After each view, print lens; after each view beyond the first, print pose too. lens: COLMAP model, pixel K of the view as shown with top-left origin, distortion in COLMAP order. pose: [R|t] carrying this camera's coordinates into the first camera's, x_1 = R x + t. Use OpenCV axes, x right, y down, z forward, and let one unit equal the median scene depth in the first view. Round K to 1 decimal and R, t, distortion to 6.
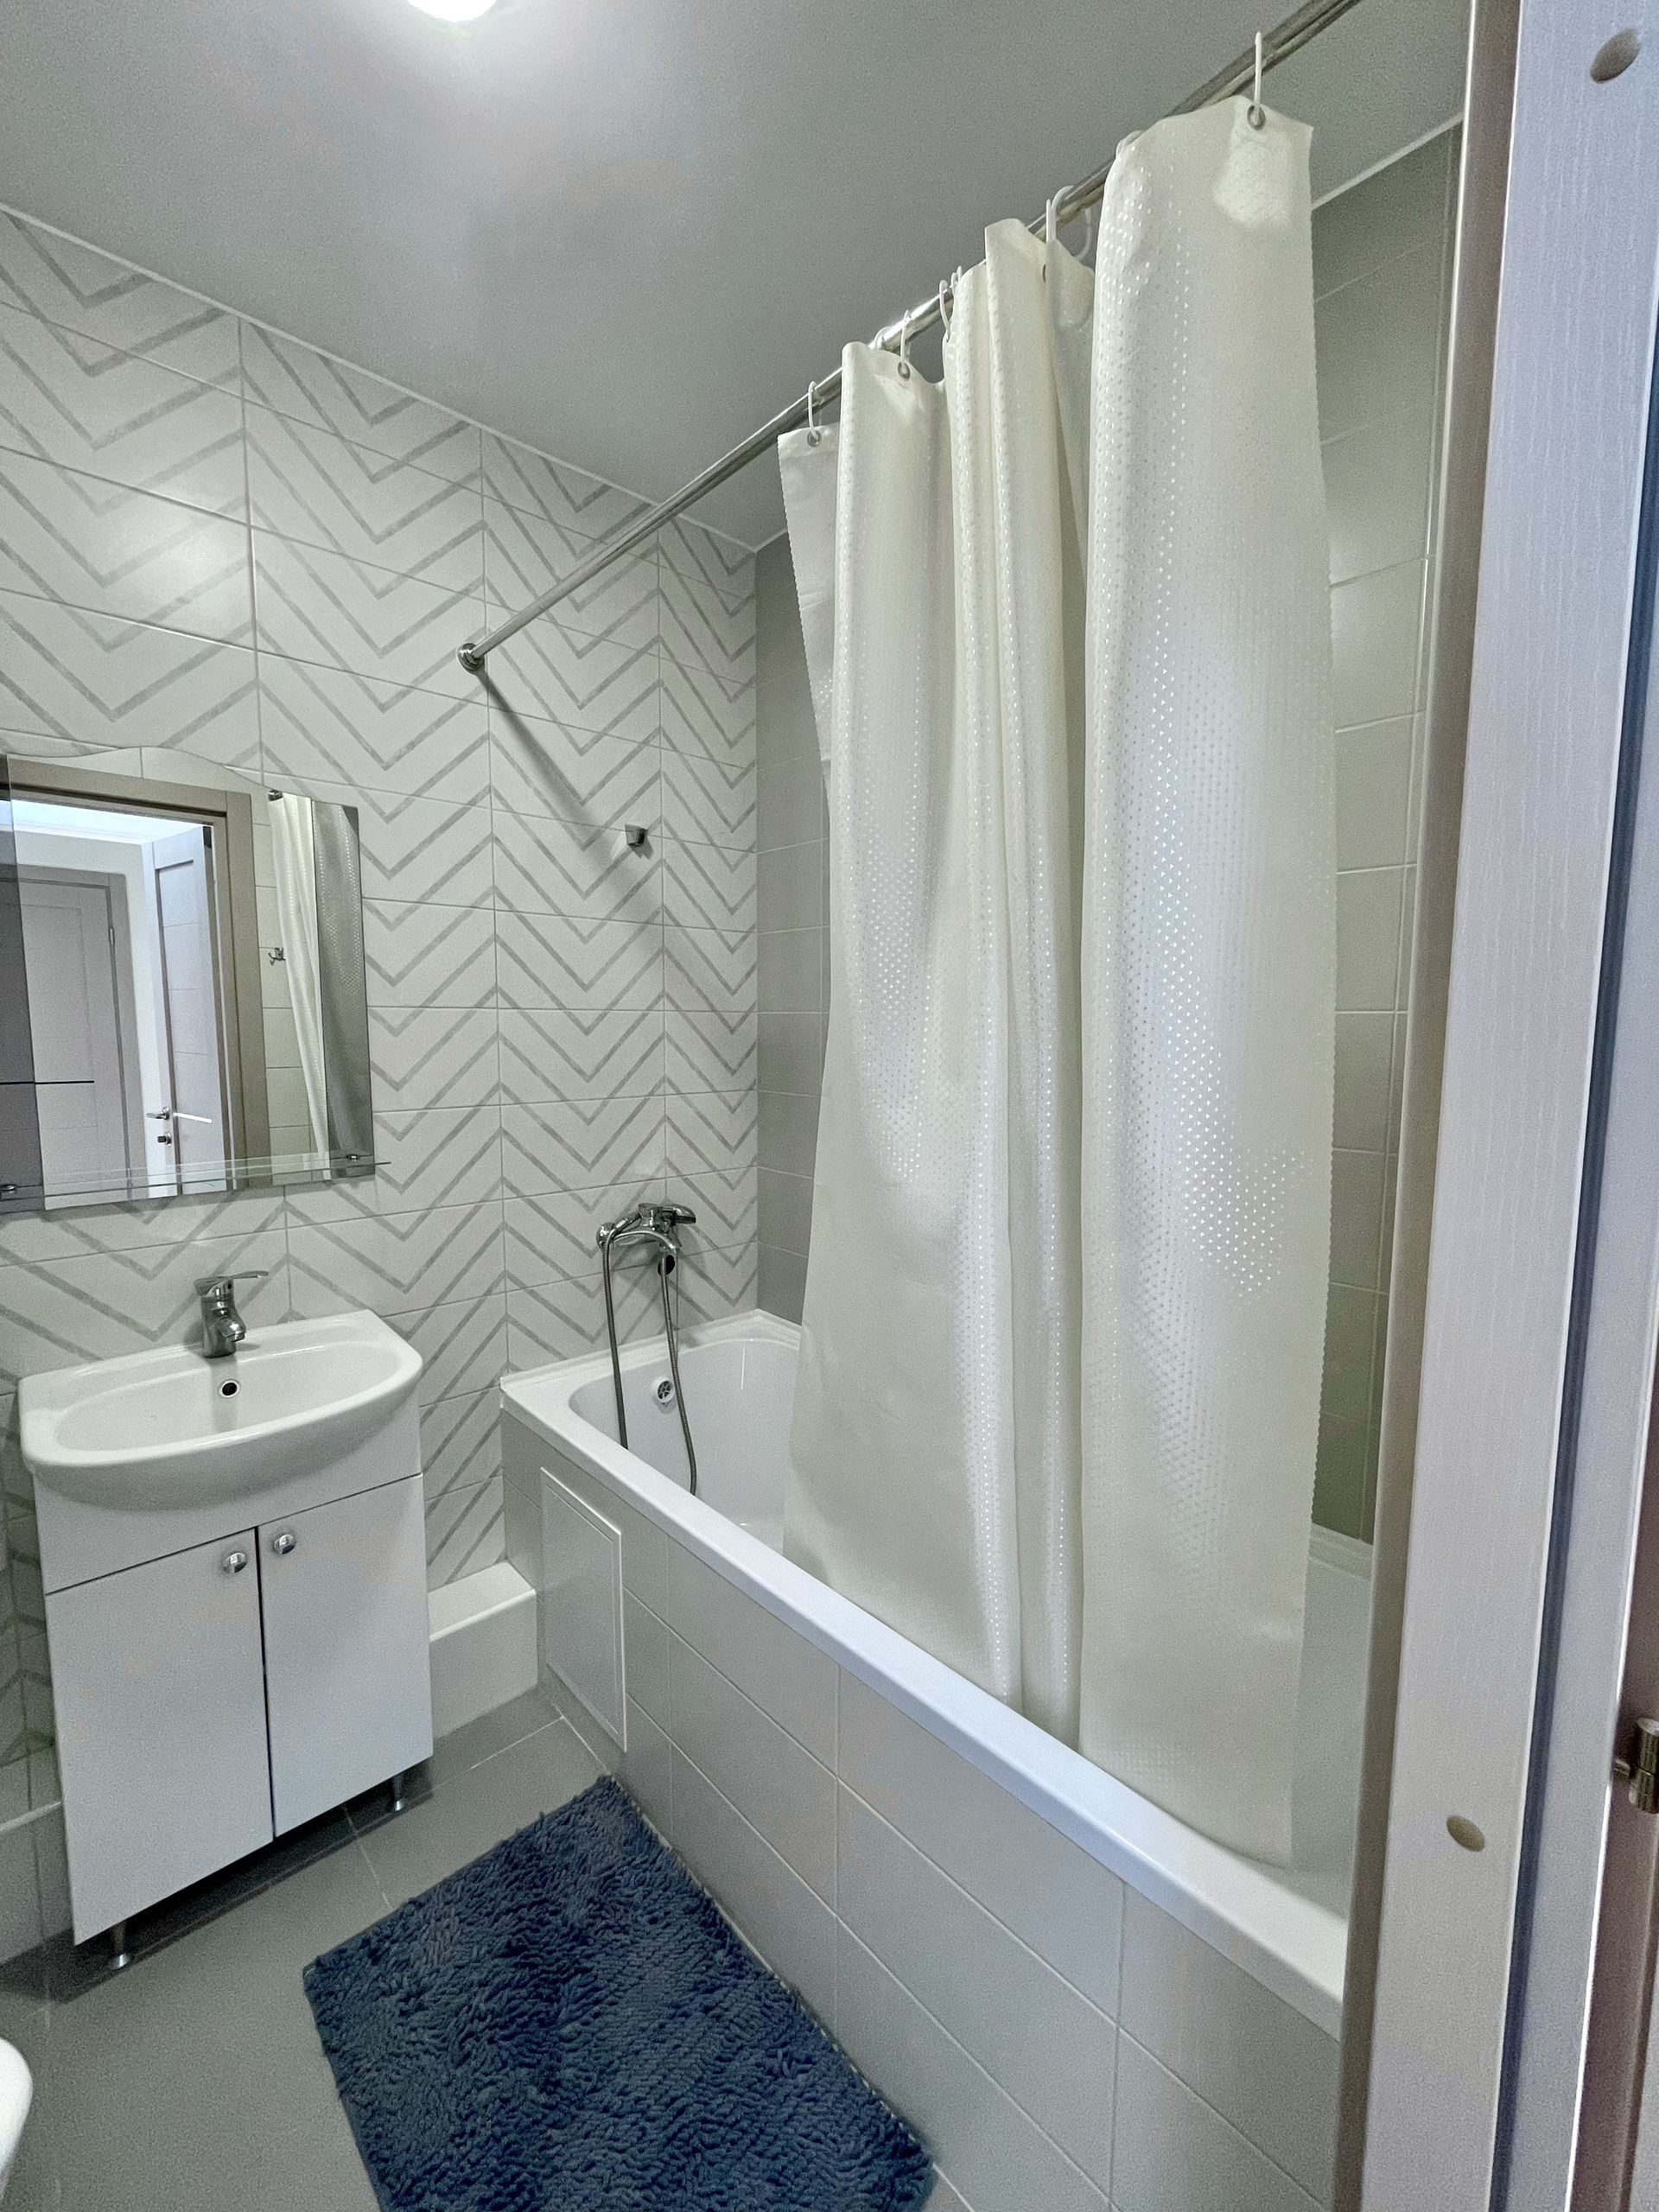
lens RADIAL K [[899.9, 0, 829.5], [0, 899.9, 1106.0], [0, 0, 1]] dist [-0.001245, -0.000039]
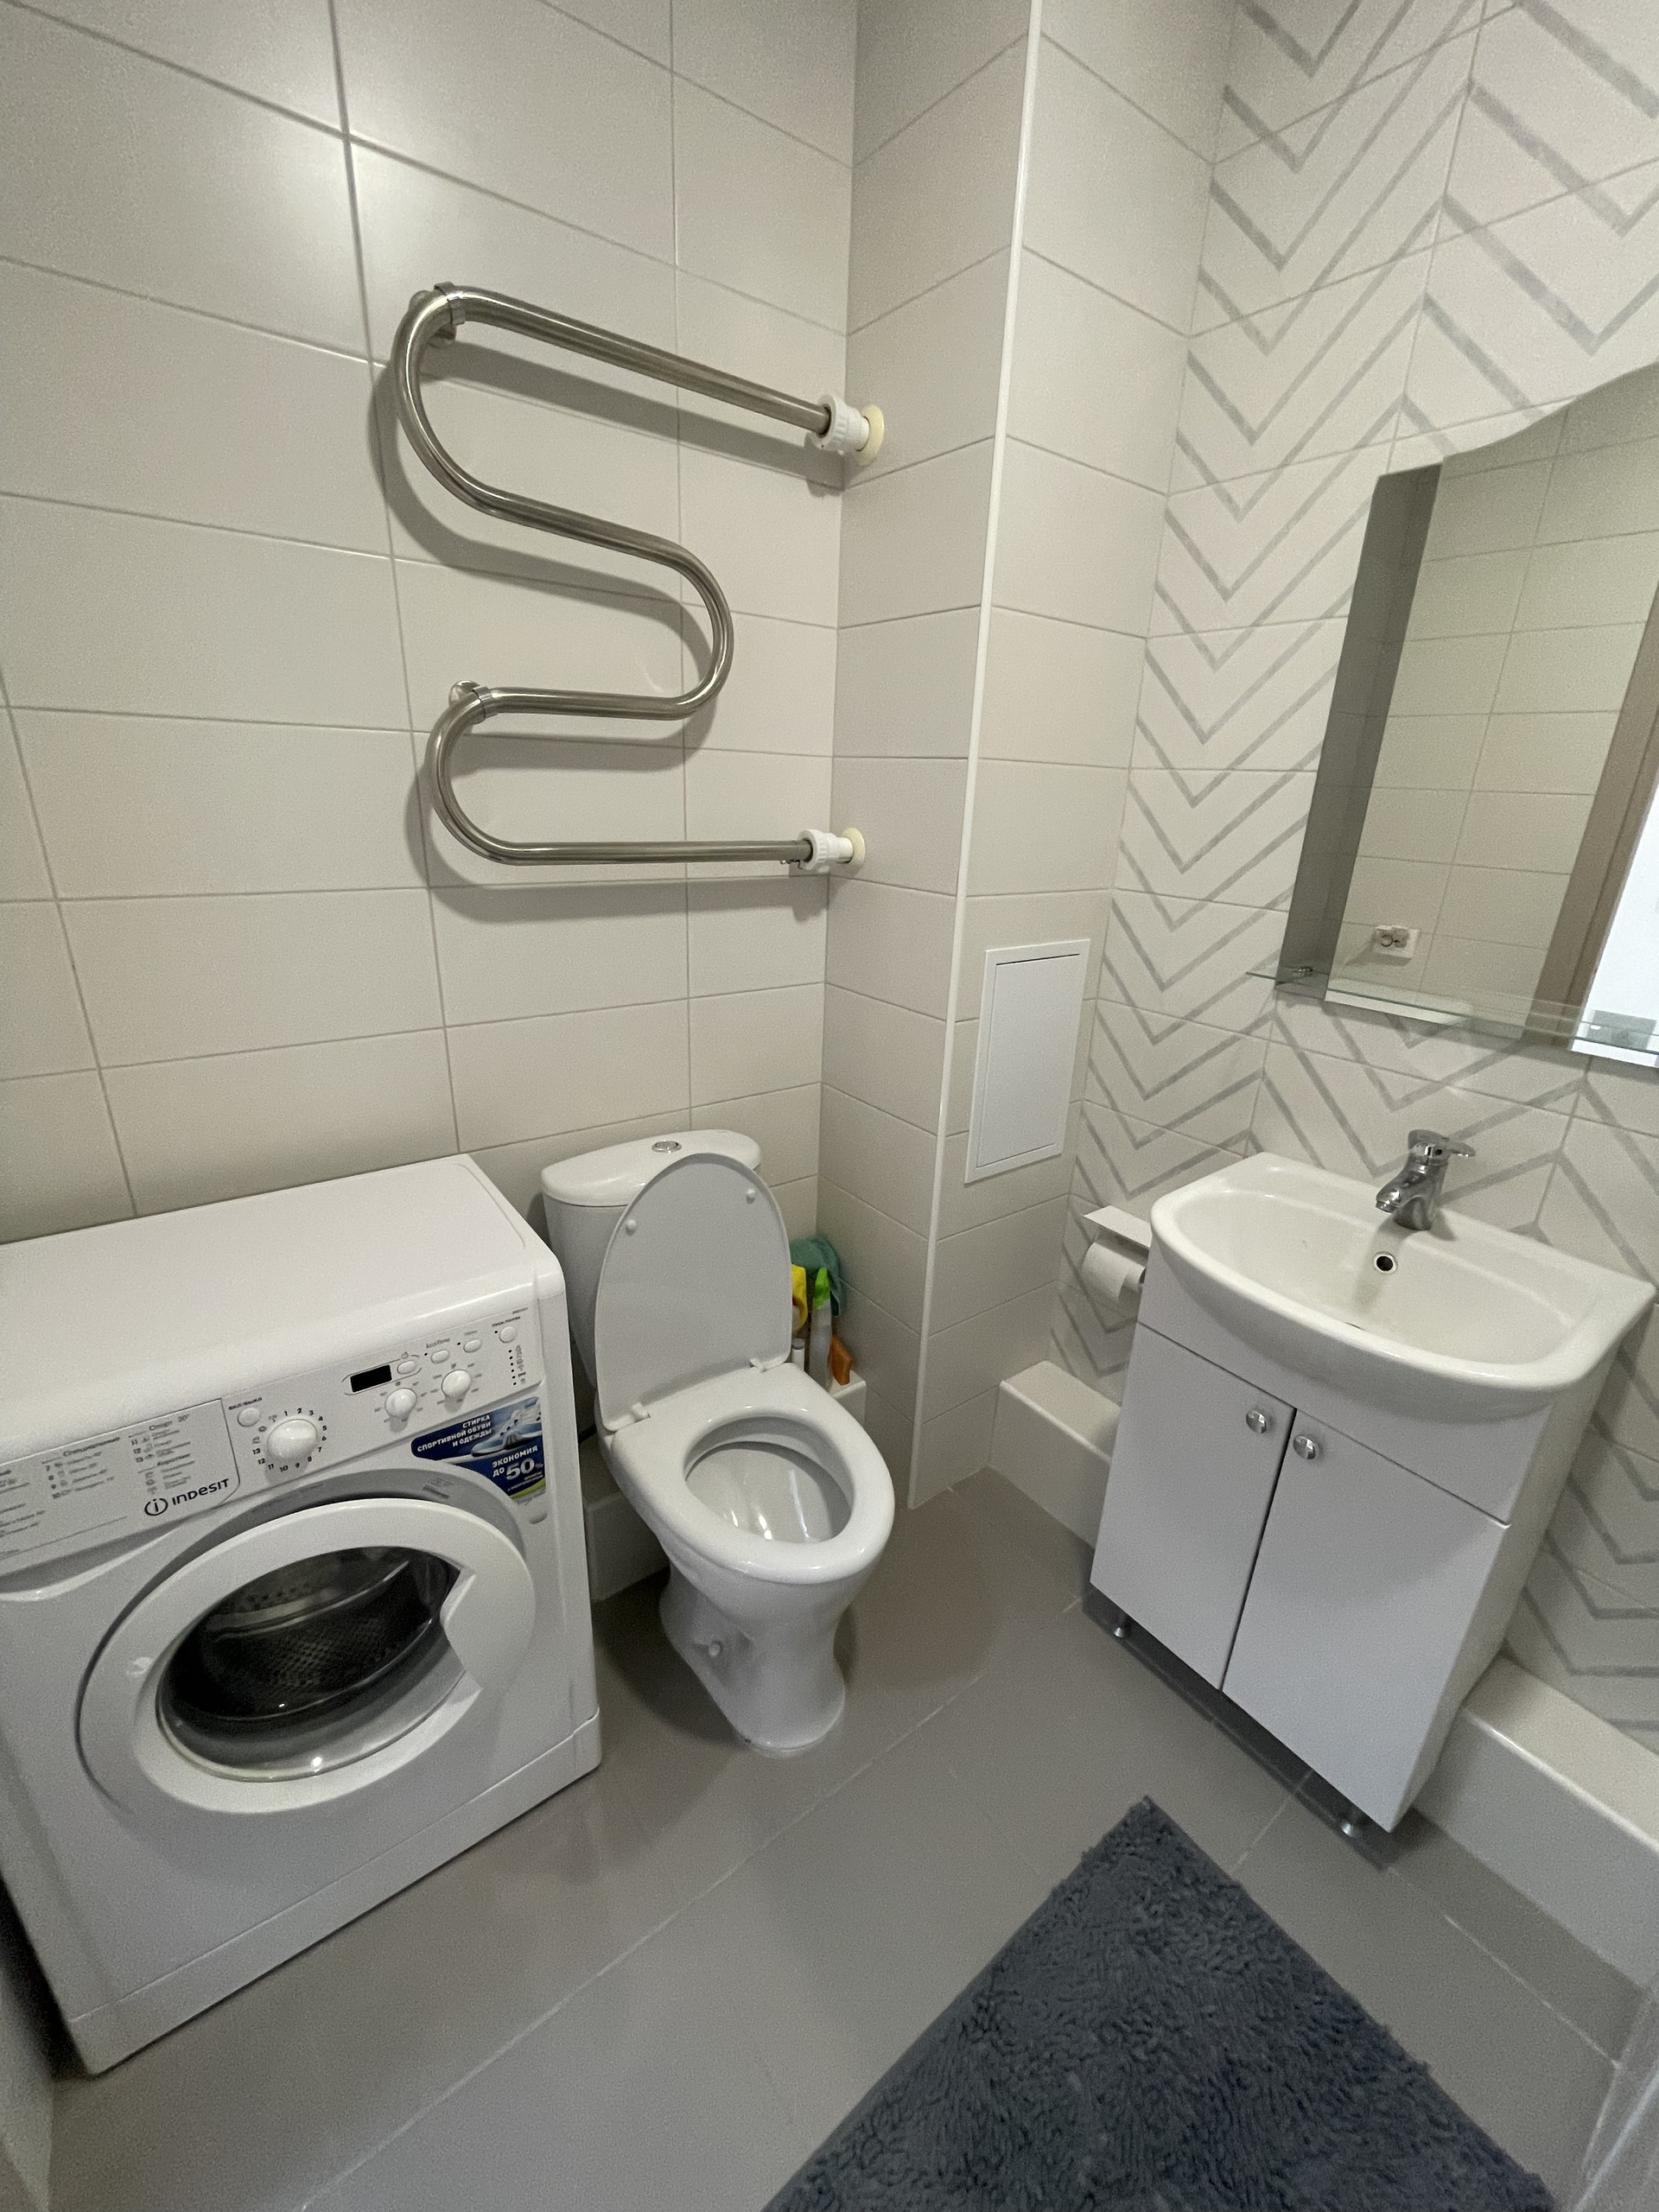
lens RADIAL K [[899.9, 0, 829.5], [0, 899.9, 1106.0], [0, 0, 1]] dist [-0.001245, -0.000039]
pose [[-0.098052, 0.328147, -0.939524, 0.114603], [-0.134319, 0.931071, 0.339212, -0.033138], [0.986075, 0.159456, -0.047217, 0.507924]]
